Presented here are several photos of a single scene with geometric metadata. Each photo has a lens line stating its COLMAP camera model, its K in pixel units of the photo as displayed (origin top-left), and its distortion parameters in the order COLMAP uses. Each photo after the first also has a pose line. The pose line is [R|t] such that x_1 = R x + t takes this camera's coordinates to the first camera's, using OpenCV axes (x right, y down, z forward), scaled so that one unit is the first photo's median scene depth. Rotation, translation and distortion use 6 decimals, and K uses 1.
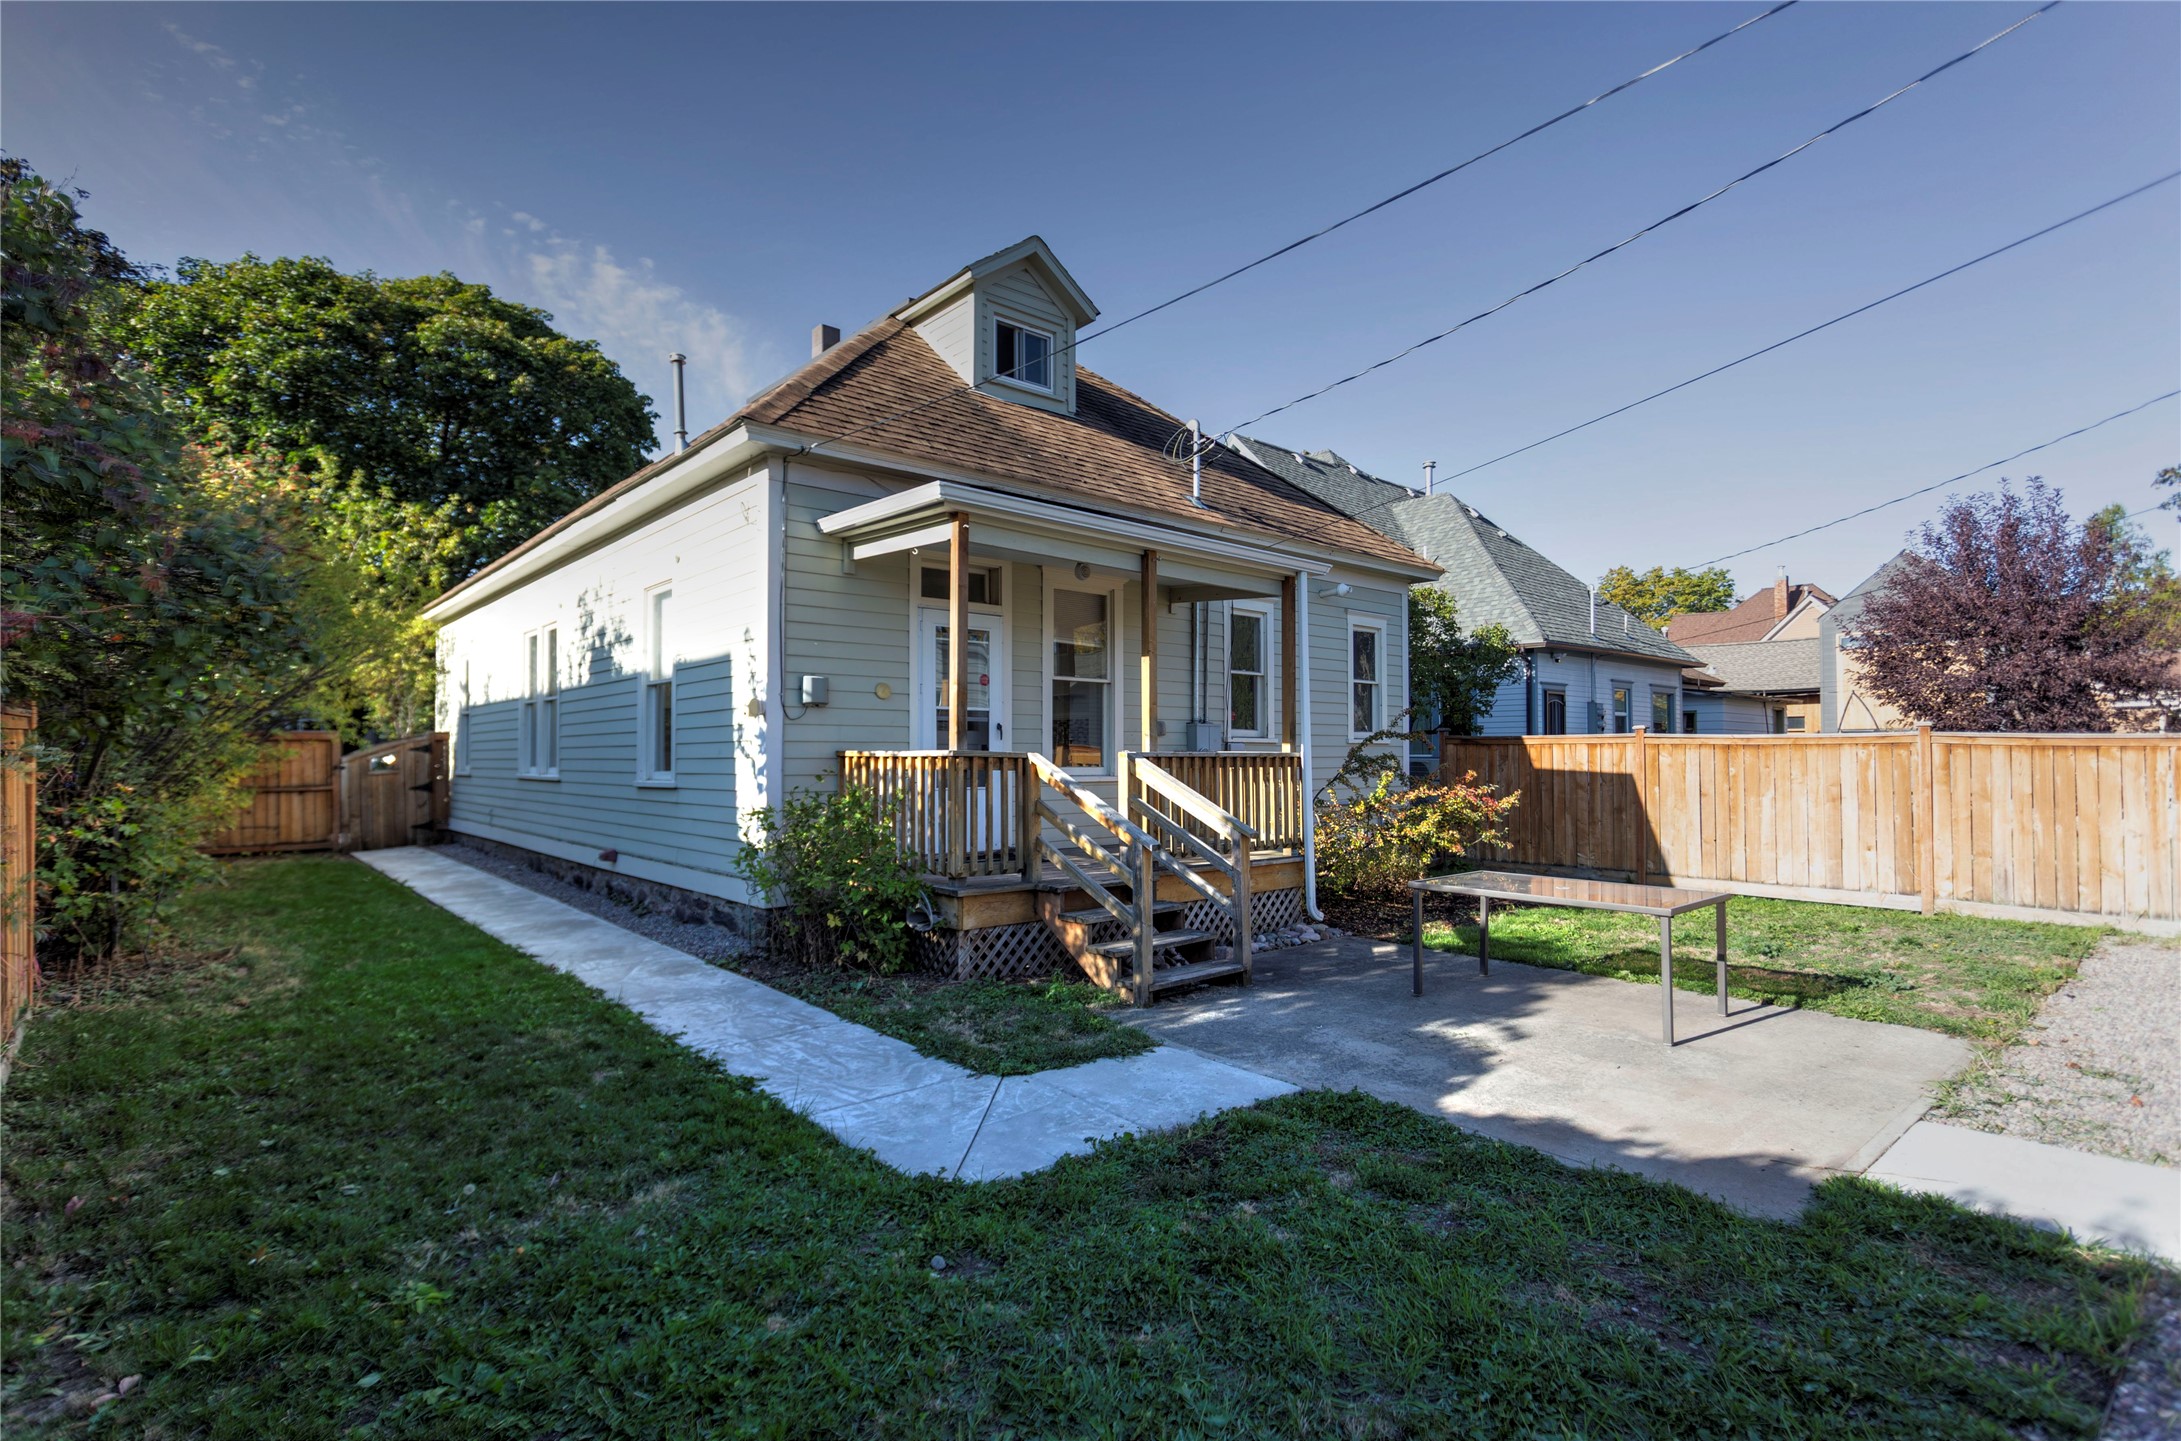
lens RADIAL K [[1061.6, 0, 1090.5], [0, 1061.6, 720.5], [0, 0, 1]] dist [-0.002214, -0.000129]
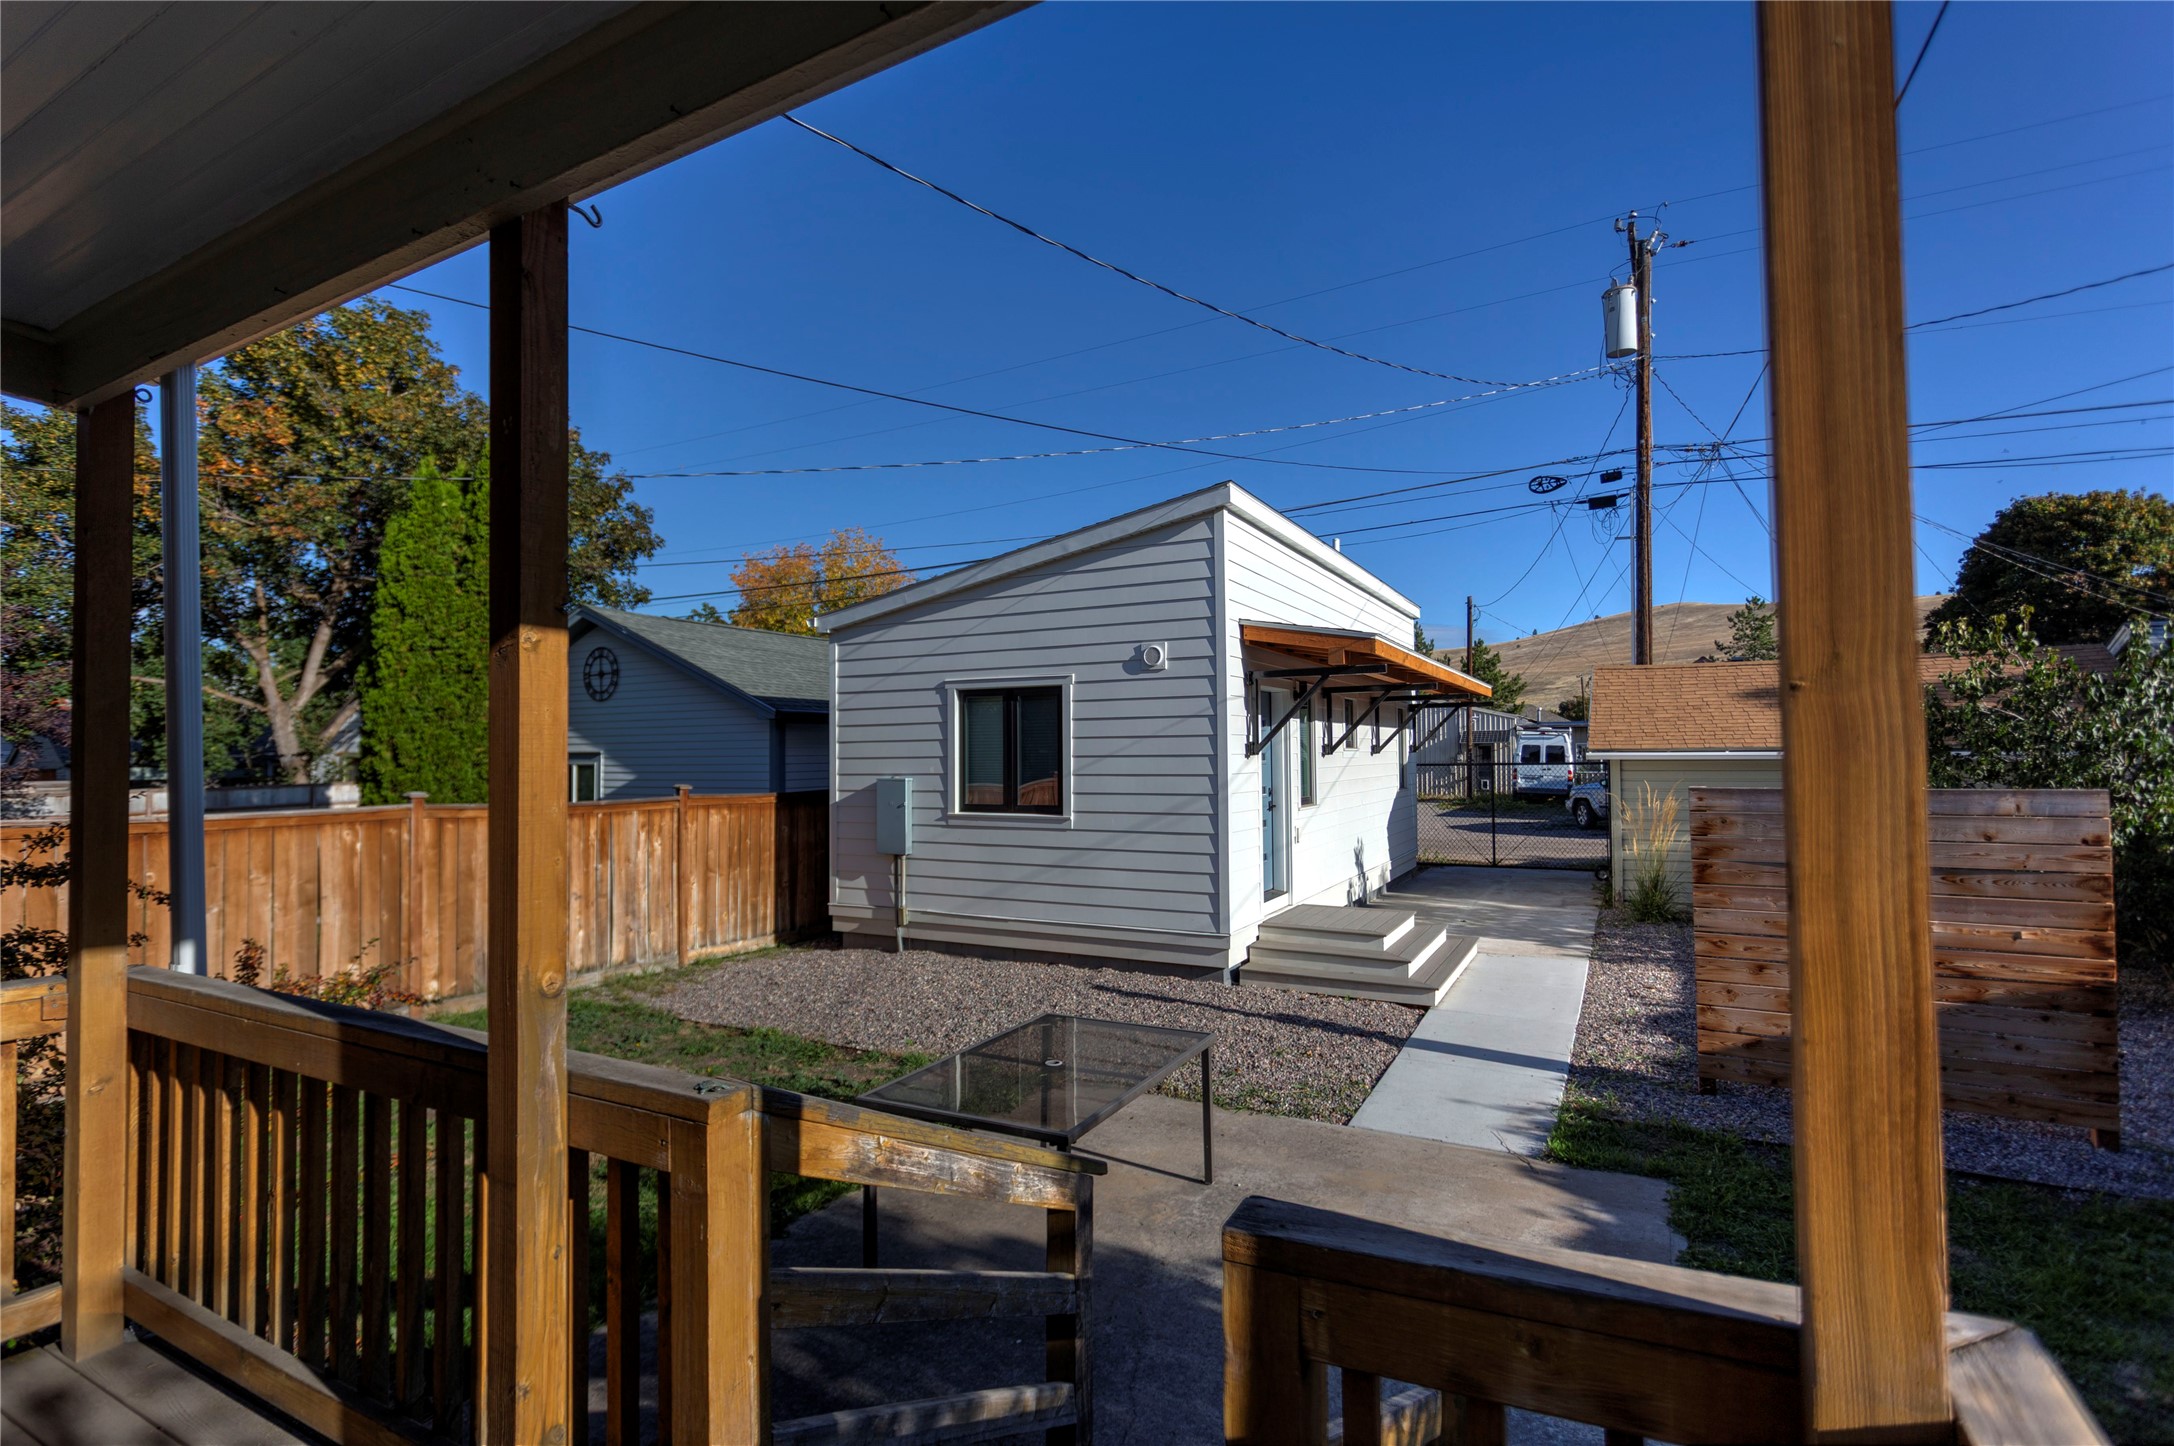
lens RADIAL K [[1035.6, 0, 1087.0], [0, 1035.6, 723.0], [0, 0, 1]] dist [0.001505, 0.000595]
pose [[-0.352441, 0.033939, 0.935218, -0.141879], [-0.021354, 0.998790, -0.044293, -0.026303], [-0.935590, -0.035581, -0.351290, 0.765465]]
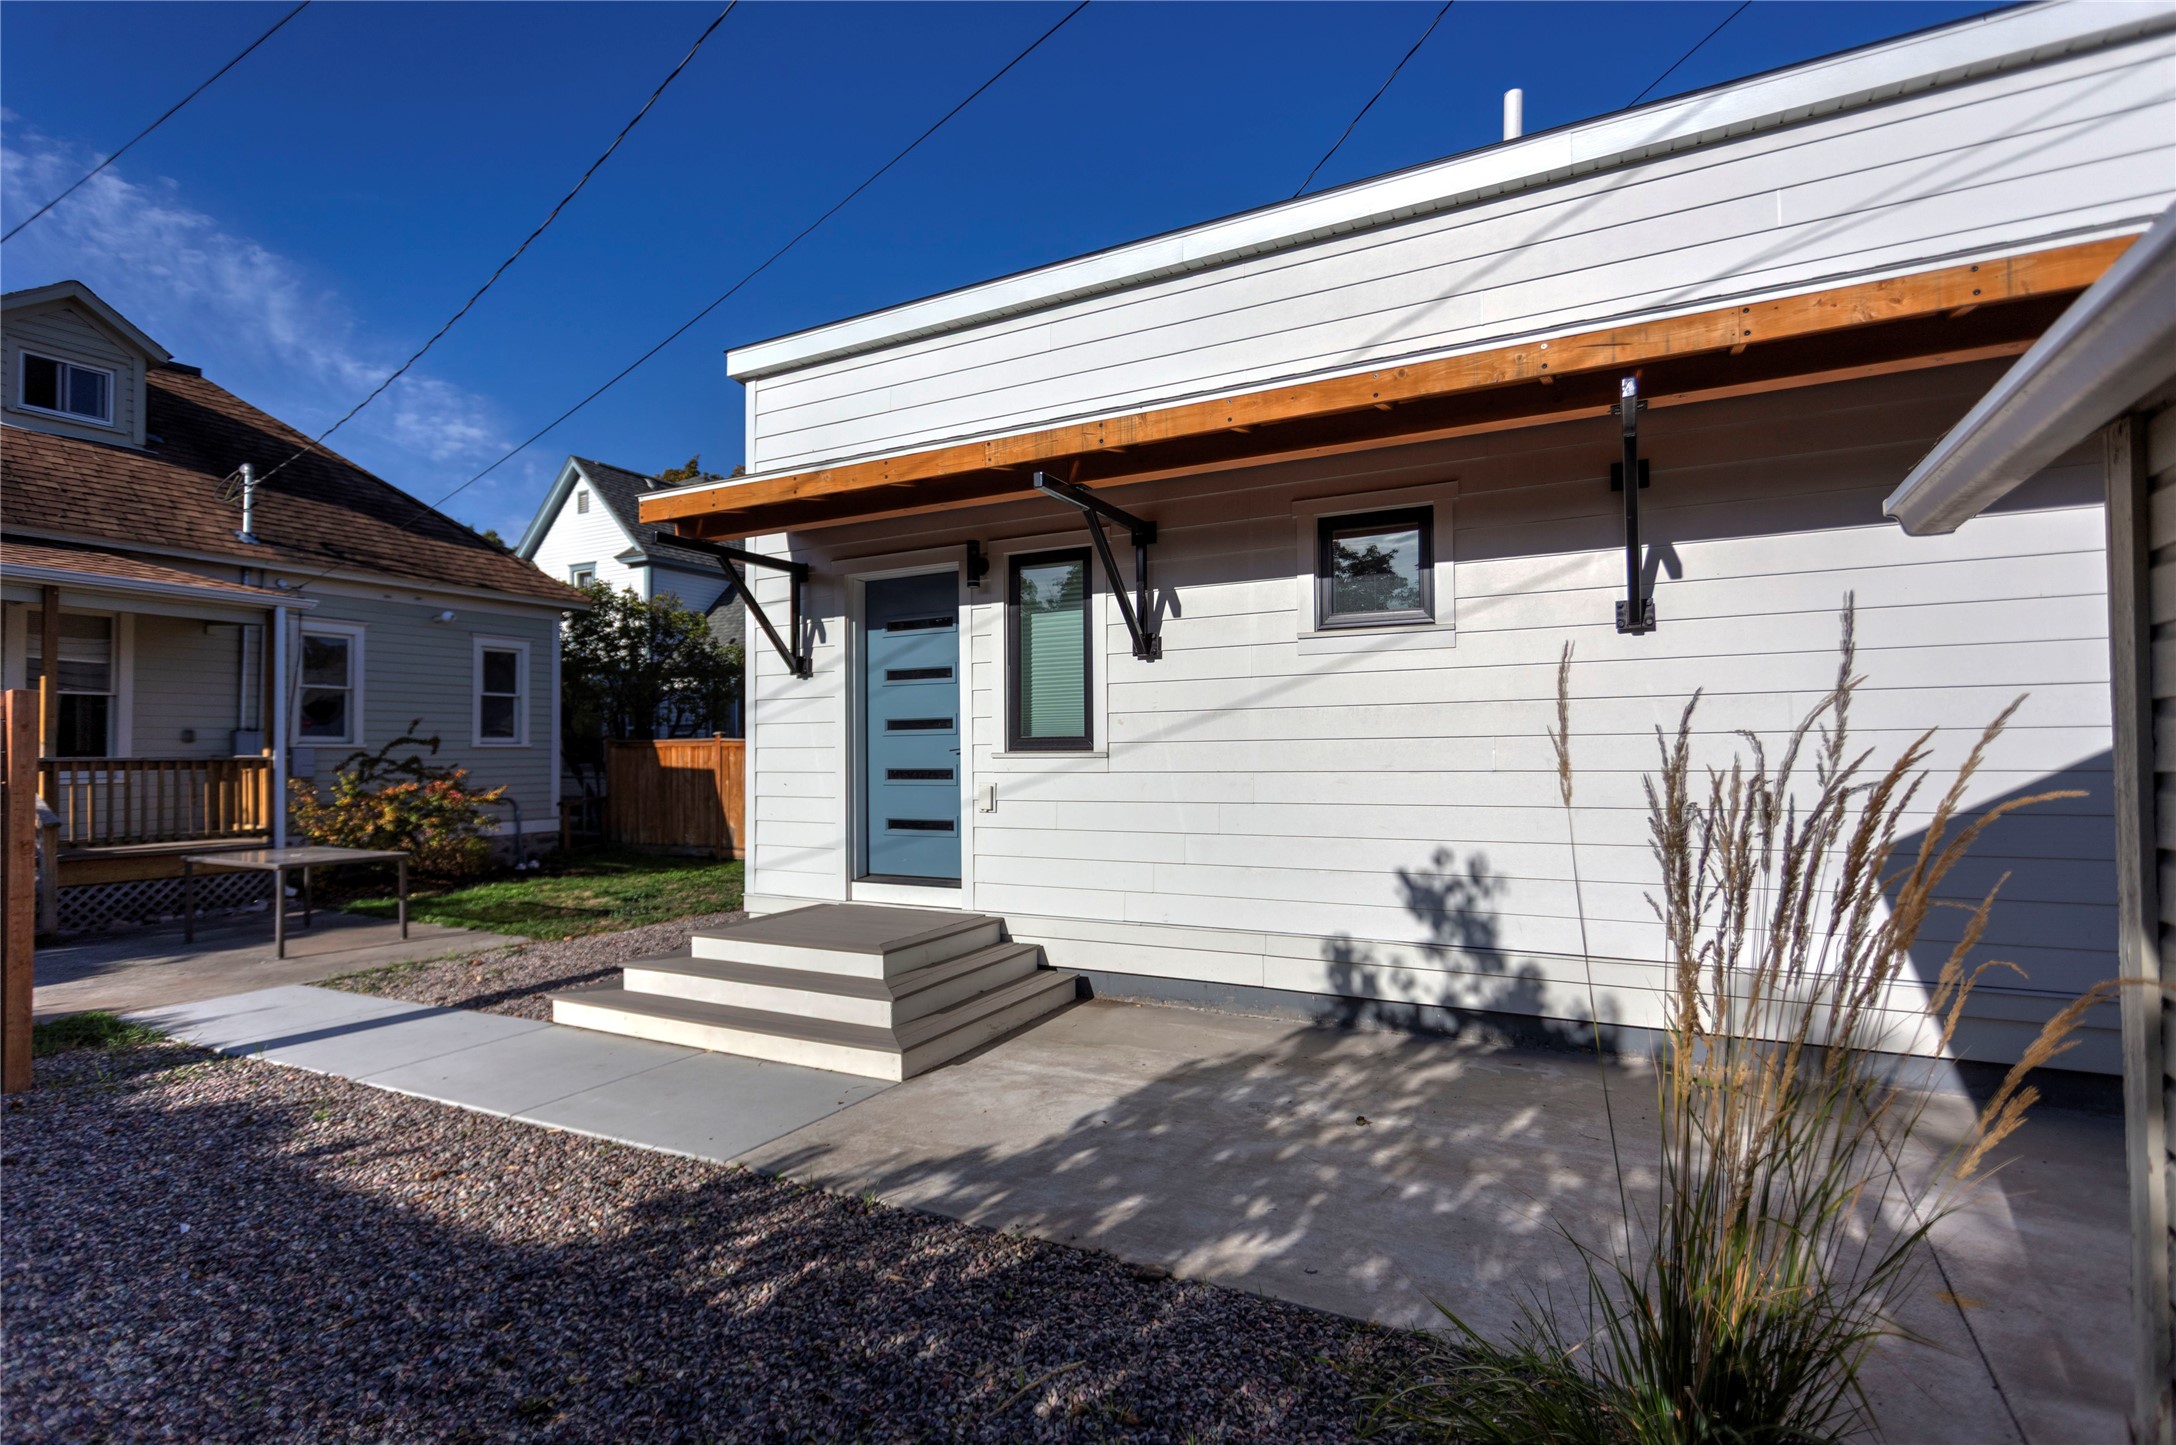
lens RADIAL K [[1036.5, 0, 1088.0], [0, 1036.5, 722.5], [0, 0, 1]] dist [0.001505, 0.000595]
pose [[0.935780, 0.002296, 0.352578, 0.581331], [-0.003006, 0.999994, 0.001466, -0.011237], [-0.352572, -0.002432, 0.935781, -0.382950]]
